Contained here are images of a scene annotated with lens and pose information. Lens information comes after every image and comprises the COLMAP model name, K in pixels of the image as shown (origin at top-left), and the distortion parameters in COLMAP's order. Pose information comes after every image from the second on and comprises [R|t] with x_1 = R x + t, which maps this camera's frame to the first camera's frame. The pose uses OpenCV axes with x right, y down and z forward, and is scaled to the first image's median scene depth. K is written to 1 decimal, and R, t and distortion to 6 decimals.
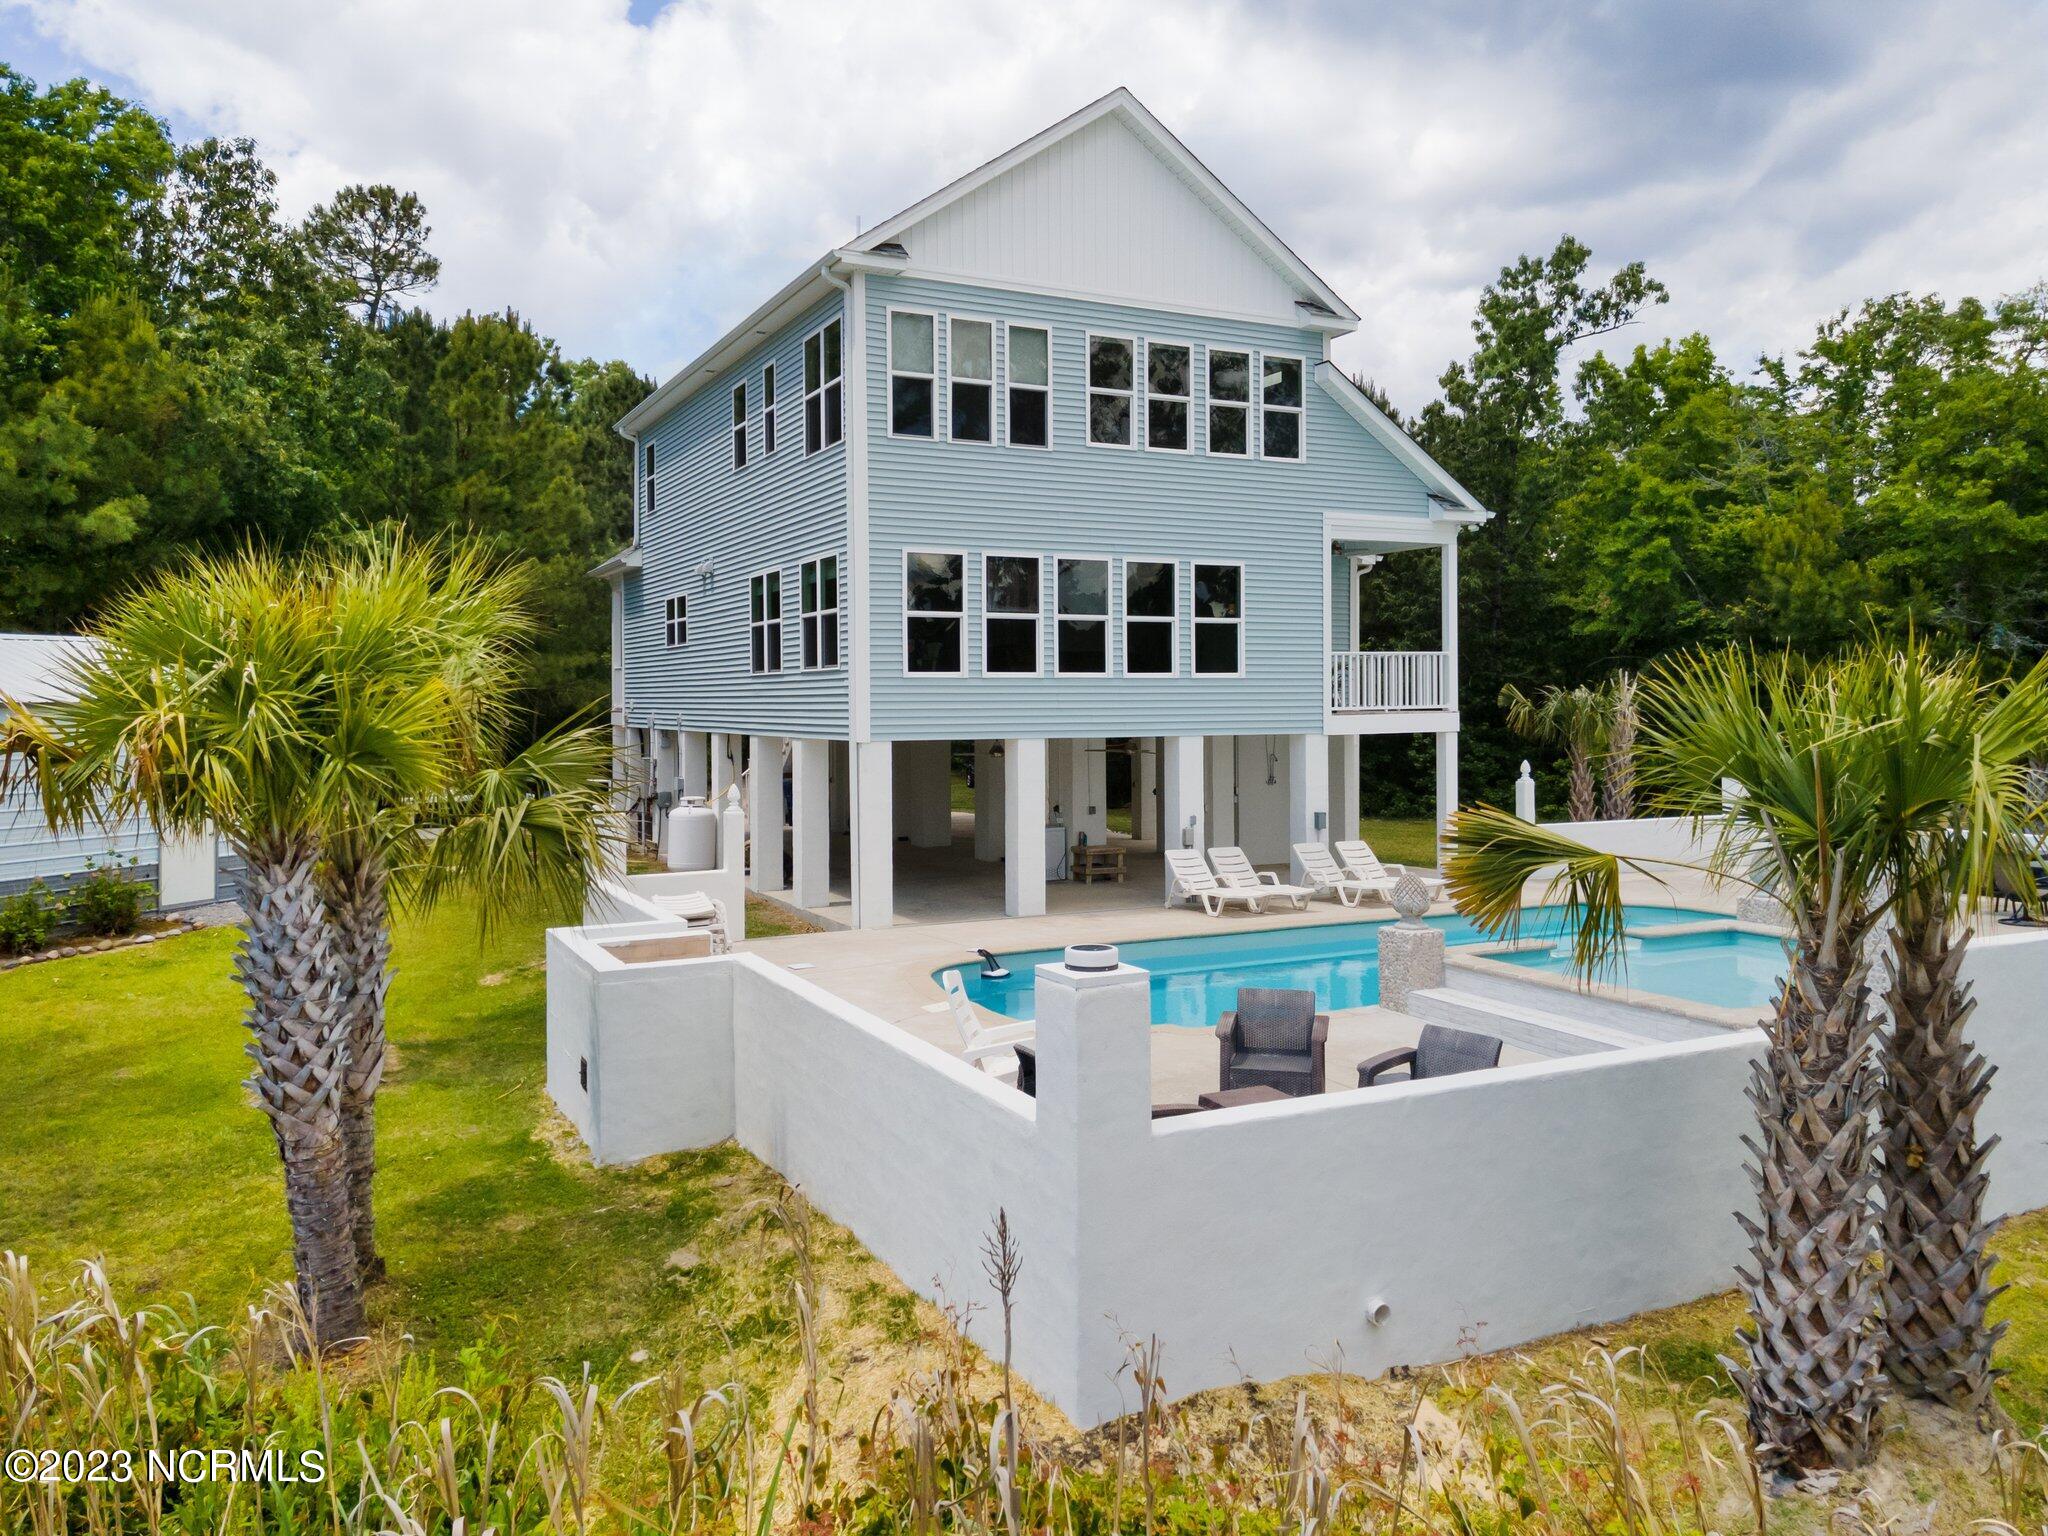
lens RADIAL K [[1464.9, 0, 1014.9], [0, 1464.9, 778.1], [0, 0, 1]] dist [0.026544, 0.011682]
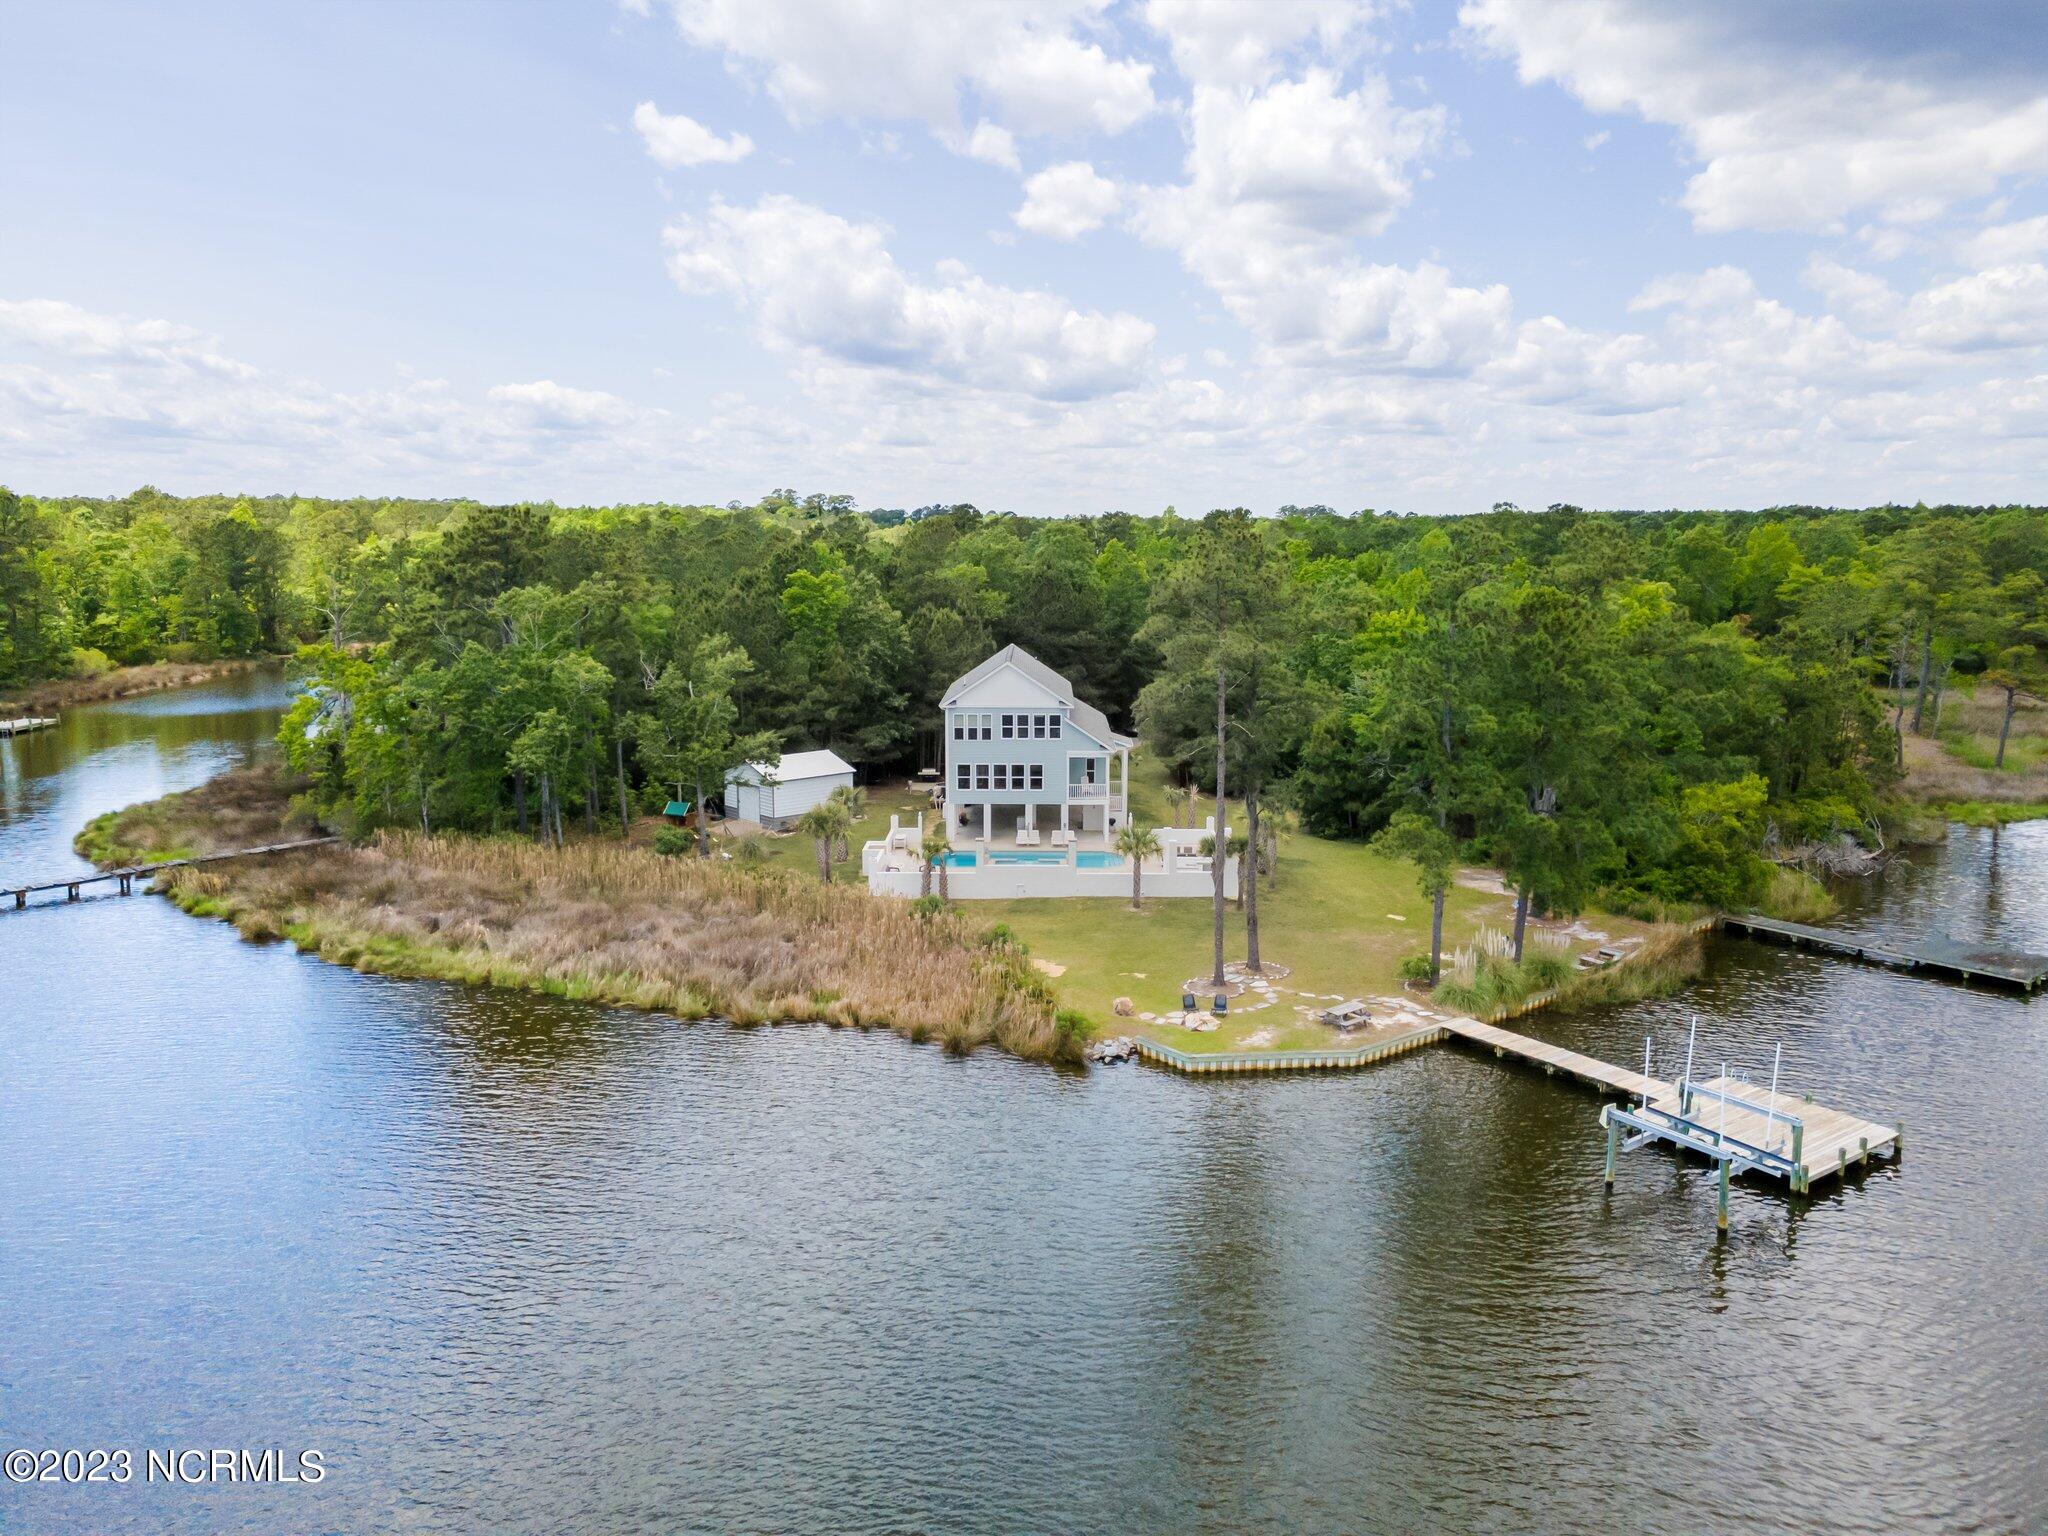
lens RADIAL K [[1464.9, 0, 1026.5], [0, 1464.9, 759.7], [0, 0, 1]] dist [0.026544, 0.011682]
pose [[0.891884, 0.075839, -0.445860, 2.039630], [-0.028969, 0.993395, 0.111024, -0.640311], [0.451335, -0.086105, 0.888191, -2.827016]]
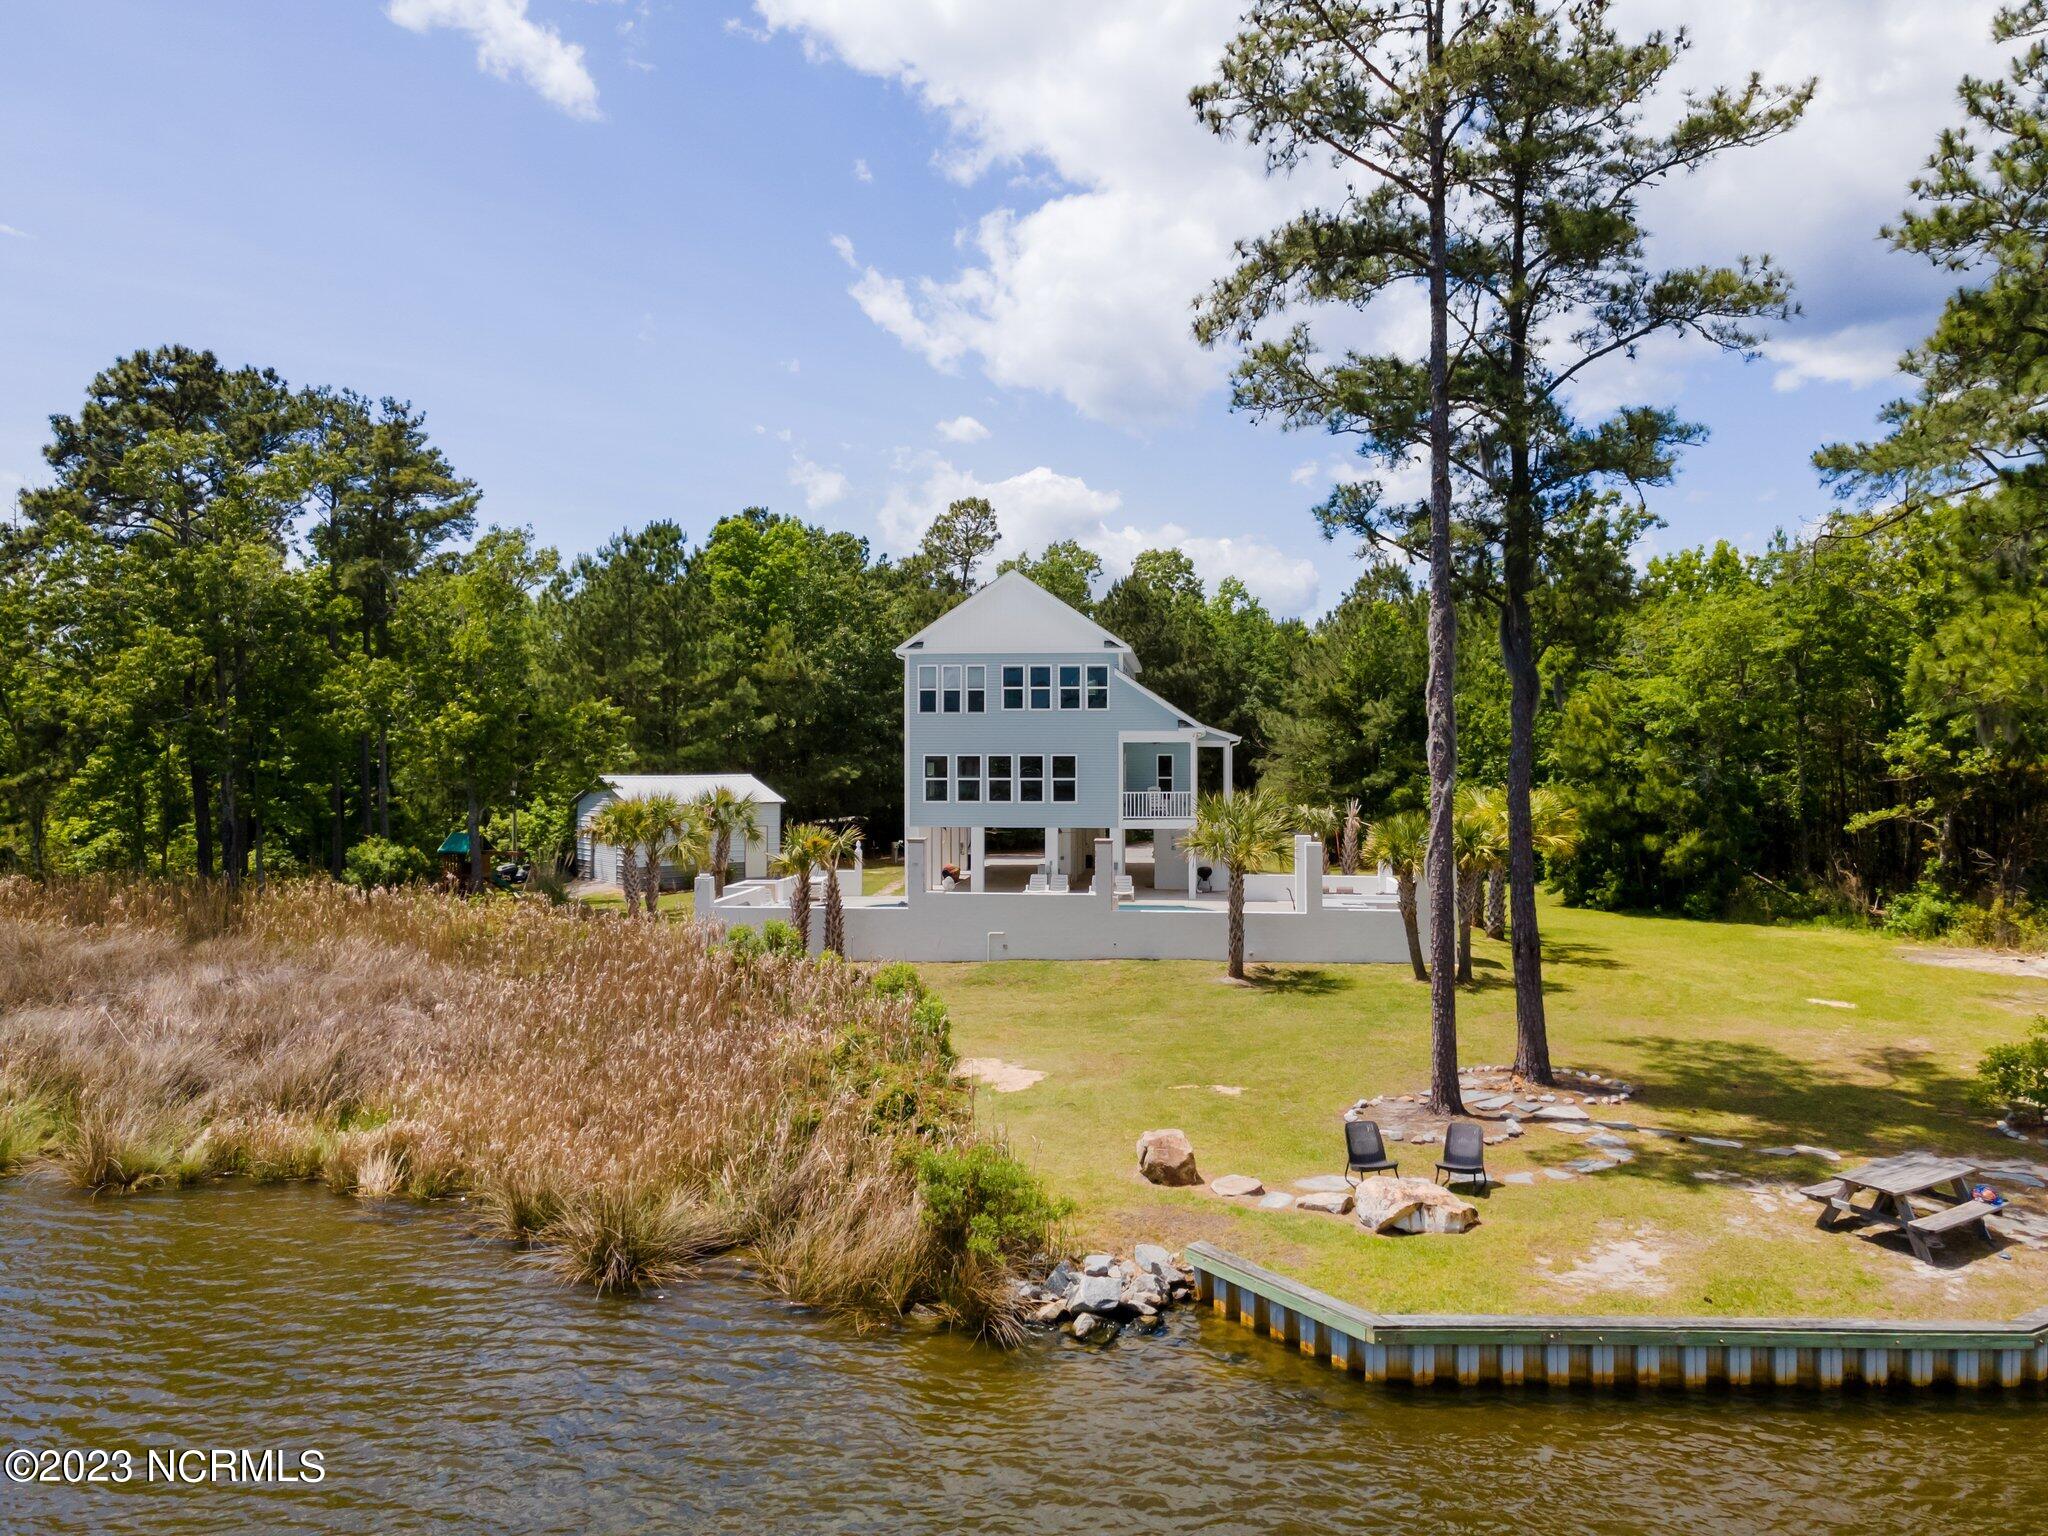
lens RADIAL K [[1464.9, 0, 1027.4], [0, 1464.9, 755.5], [0, 0, 1]] dist [0.026544, 0.011682]
pose [[0.844657, 0.003812, -0.535294, 1.379965], [-0.031430, 0.998603, -0.042482, -0.044210], [0.534384, 0.052707, 0.843597, -1.045645]]
